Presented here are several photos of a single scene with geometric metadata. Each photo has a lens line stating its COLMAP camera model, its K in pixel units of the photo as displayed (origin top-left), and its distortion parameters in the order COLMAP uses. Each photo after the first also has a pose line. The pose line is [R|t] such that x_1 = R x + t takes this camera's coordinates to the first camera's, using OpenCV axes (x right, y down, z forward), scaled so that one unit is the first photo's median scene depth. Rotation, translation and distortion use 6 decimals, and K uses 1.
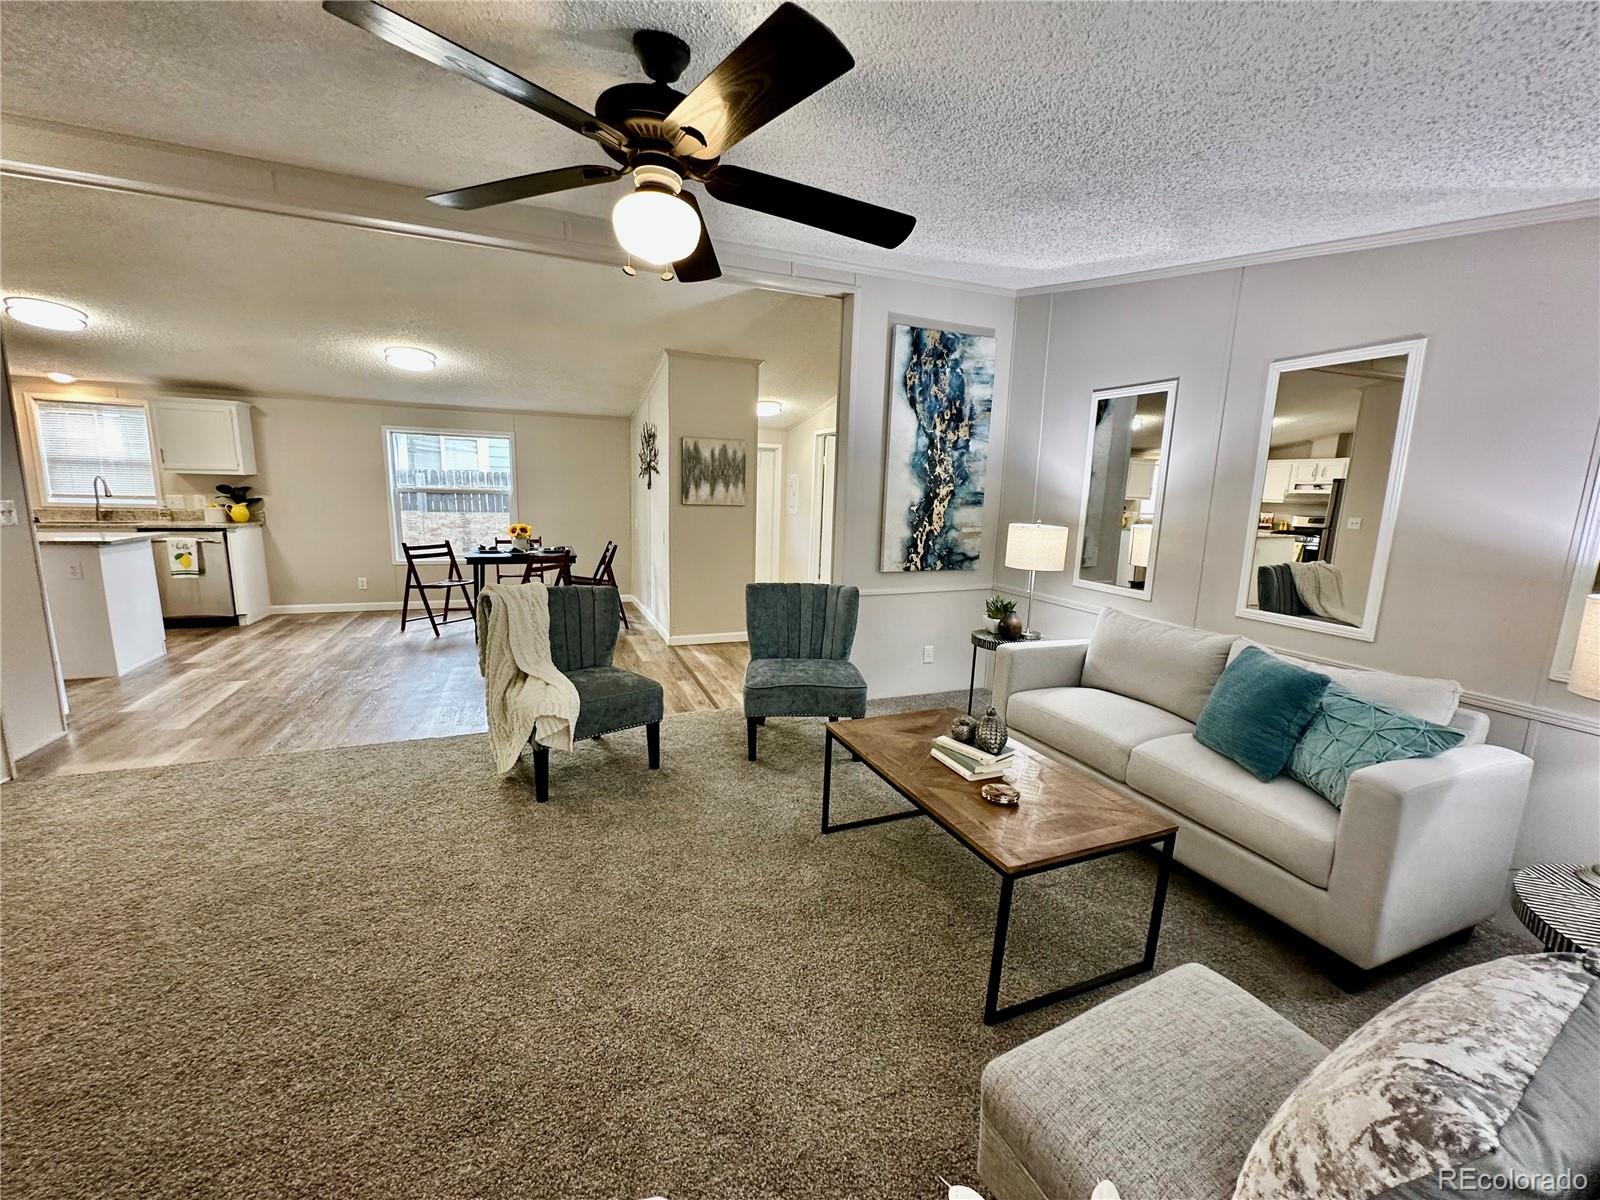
lens RADIAL K [[647.2, 0, 799.5], [0, 647.2, 600.9], [0, 0, 1]] dist [-0.006489, 0.000981]
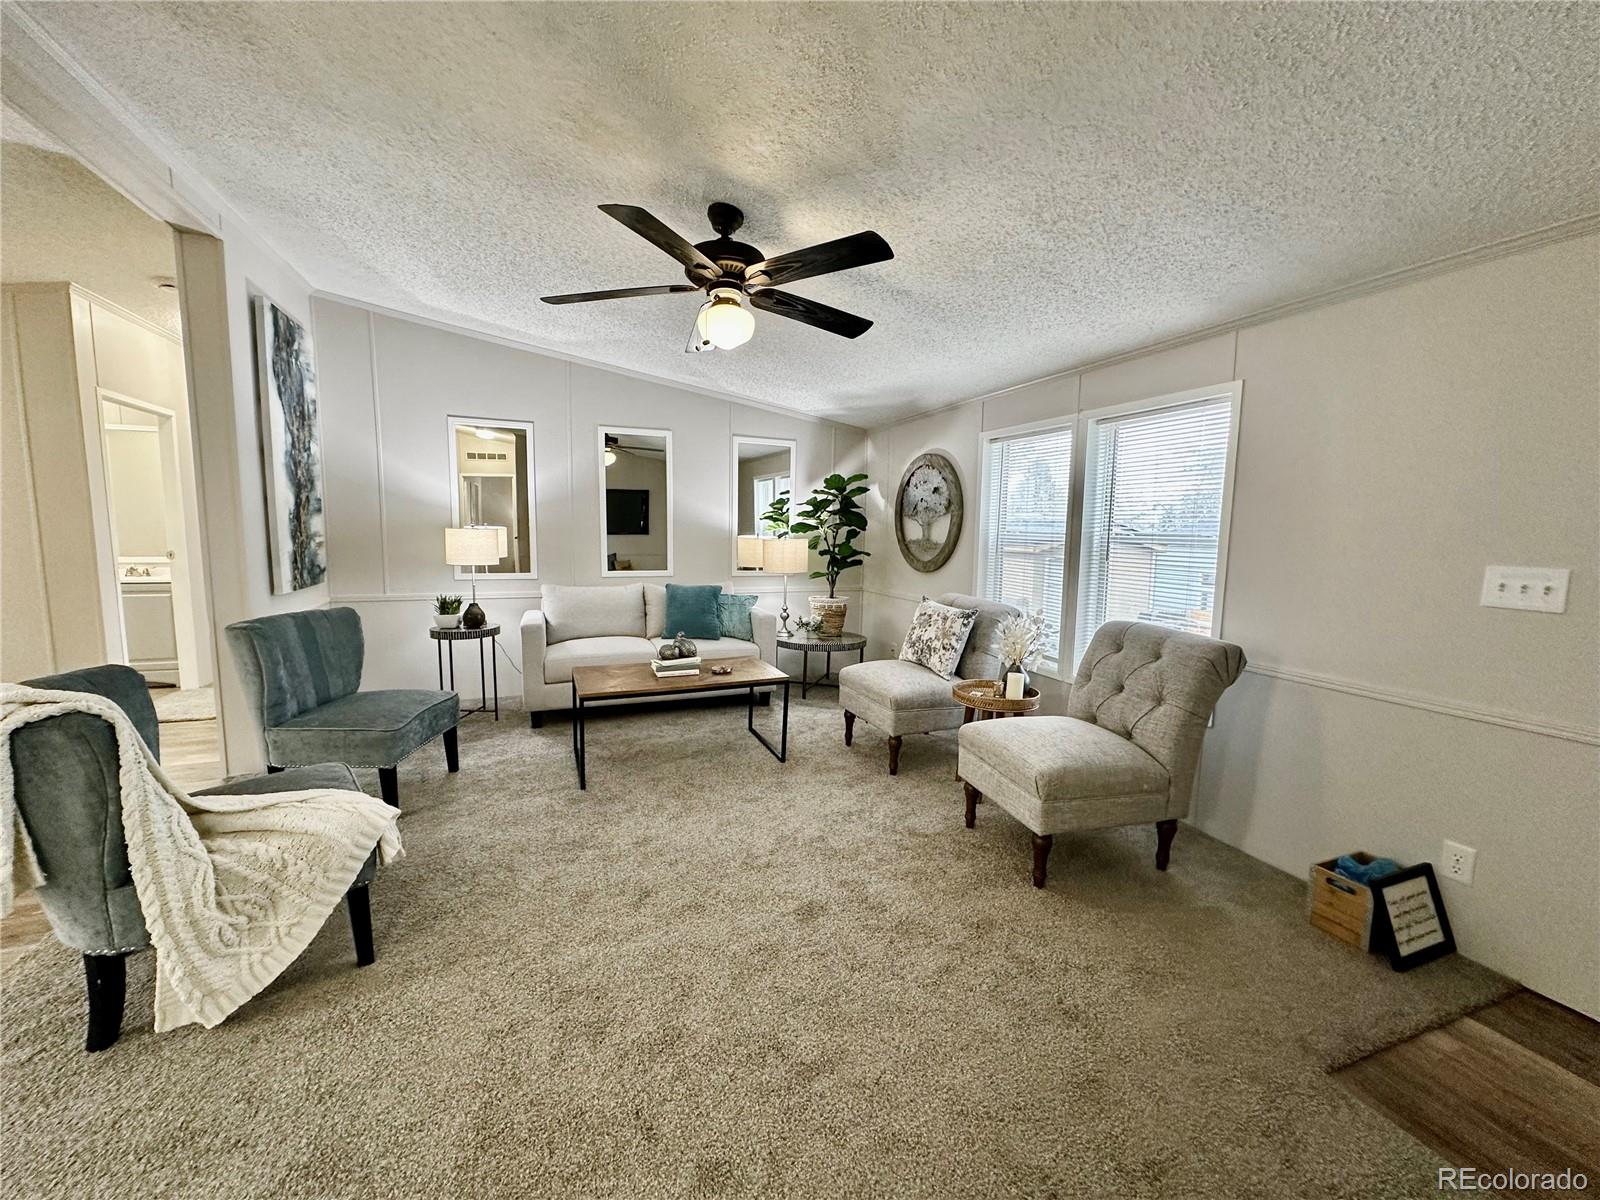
lens RADIAL K [[647.2, 0, 802.3], [0, 647.2, 599.8], [0, 0, 1]] dist [-0.006489, 0.000981]
pose [[0.007301, -0.145777, 0.989291, -0.677239], [0.157361, 0.977158, 0.142827, -0.051818], [-0.987514, 0.154633, 0.030073, 0.327780]]
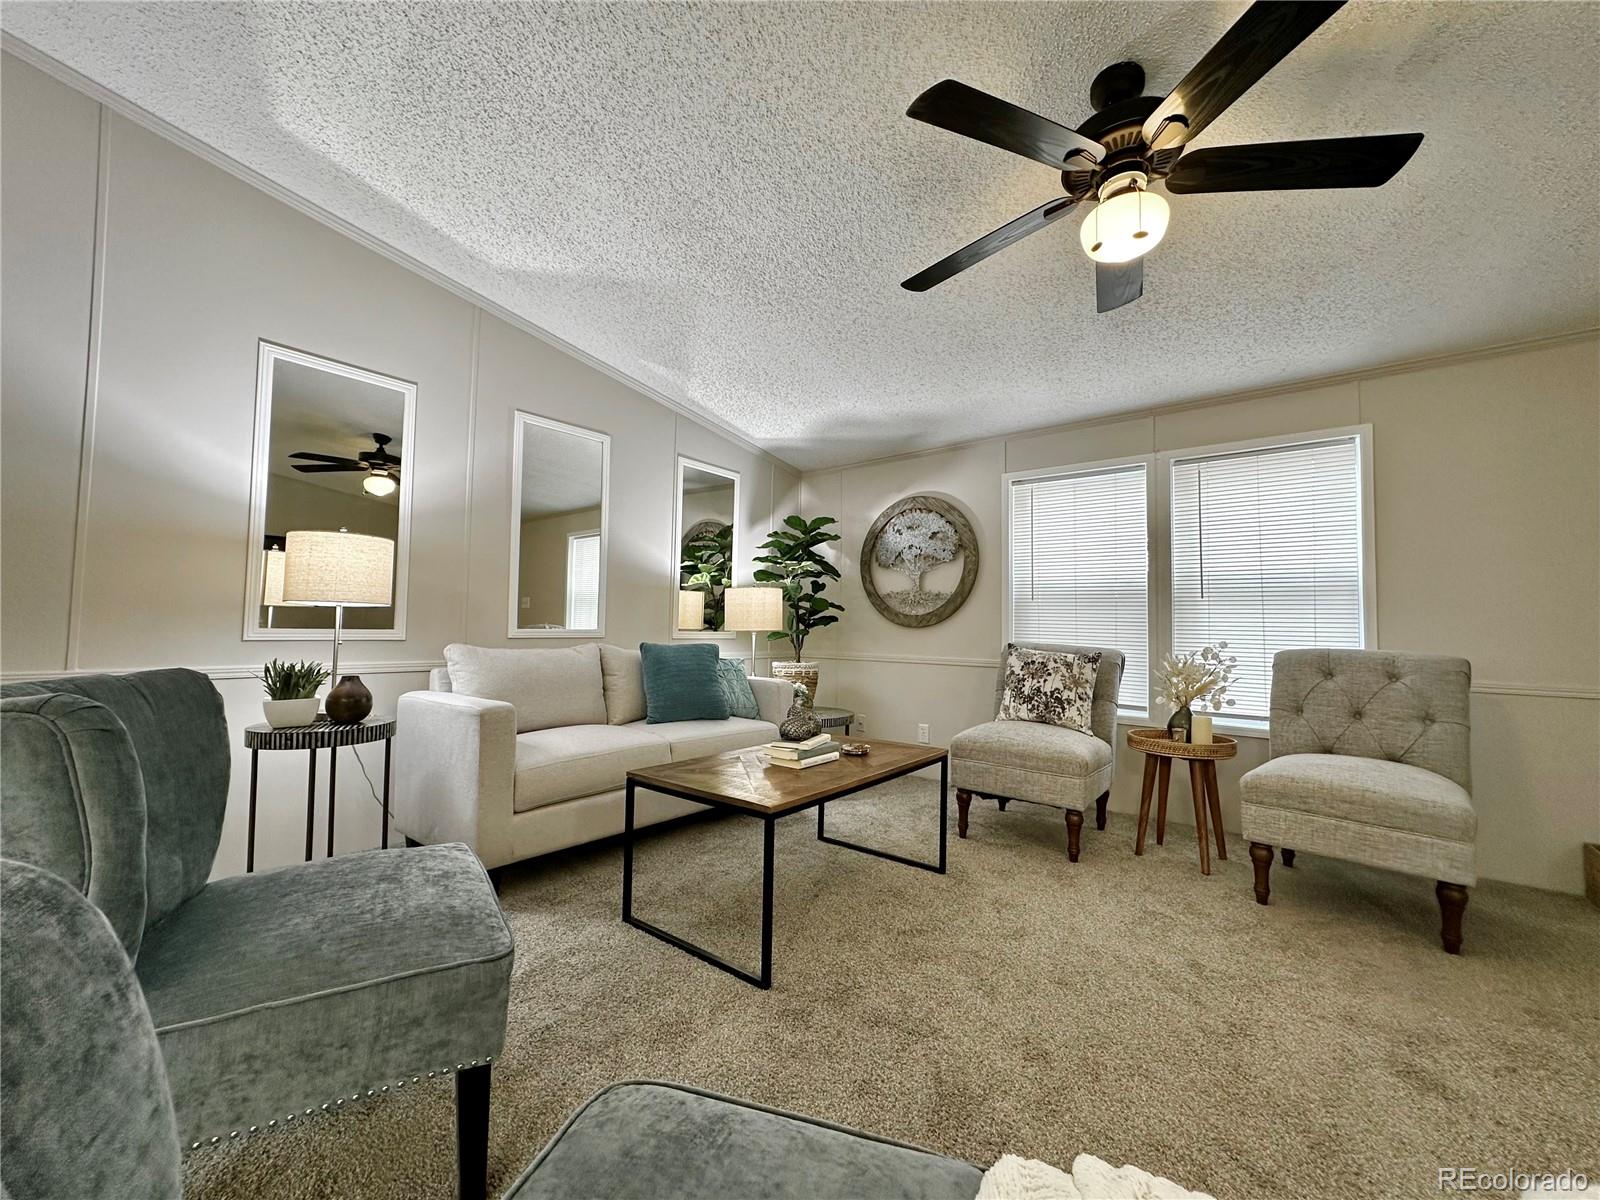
lens RADIAL K [[647.2, 0, 794.2], [0, 647.2, 599.9], [0, 0, 1]] dist [-0.006489, 0.000981]
pose [[-0.487322, -0.004003, 0.873213, -0.331301], [0.118304, 0.990467, 0.070564, -0.039024], [-0.865171, 0.137692, -0.482203, 0.782503]]
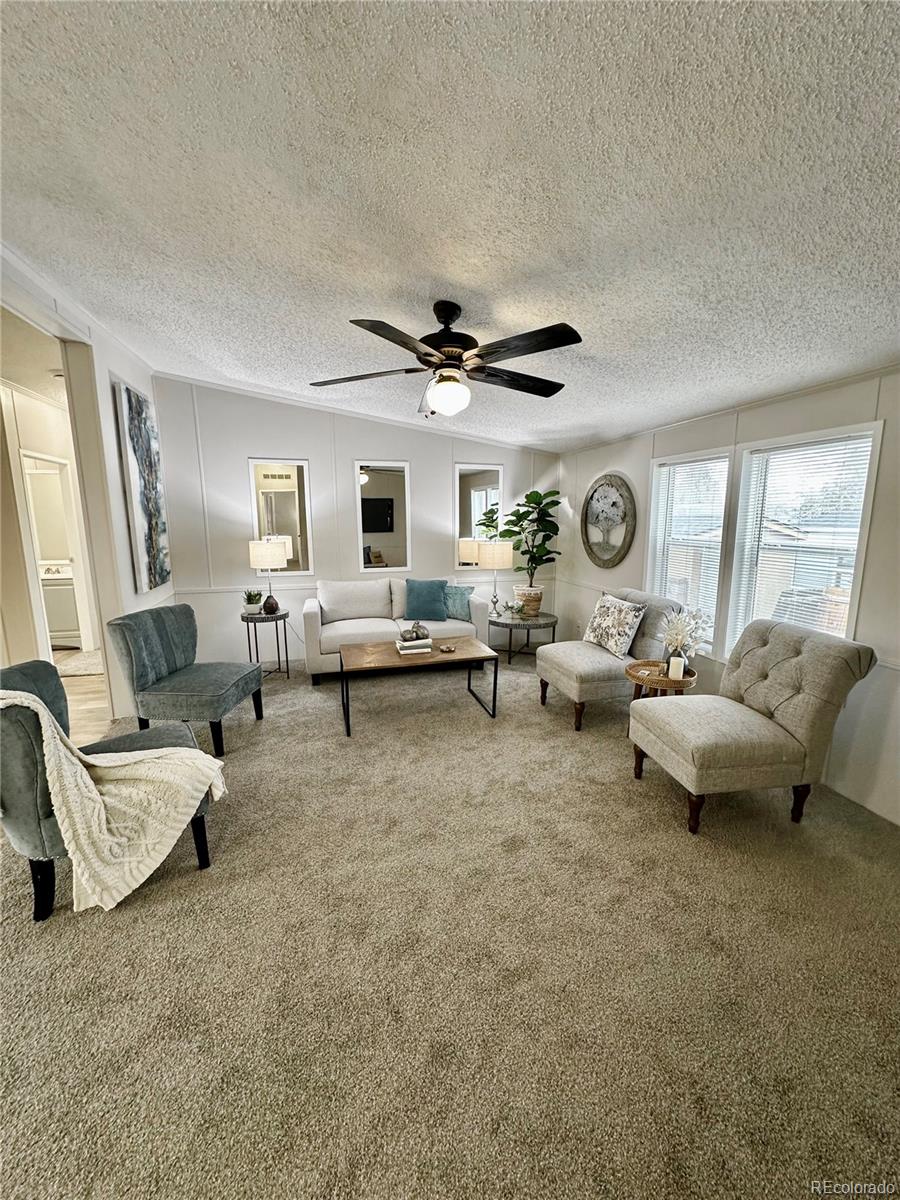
lens RADIAL K [[485.4, 0, 451.9], [0, 485.4, 599.2], [0, 0, 1]] dist [-0.006489, 0.000981]
pose [[0.120527, -0.203431, 0.971642, -0.661575], [0.179371, 0.967130, 0.180236, -0.093545], [-0.976370, 0.152561, 0.153055, 0.320580]]
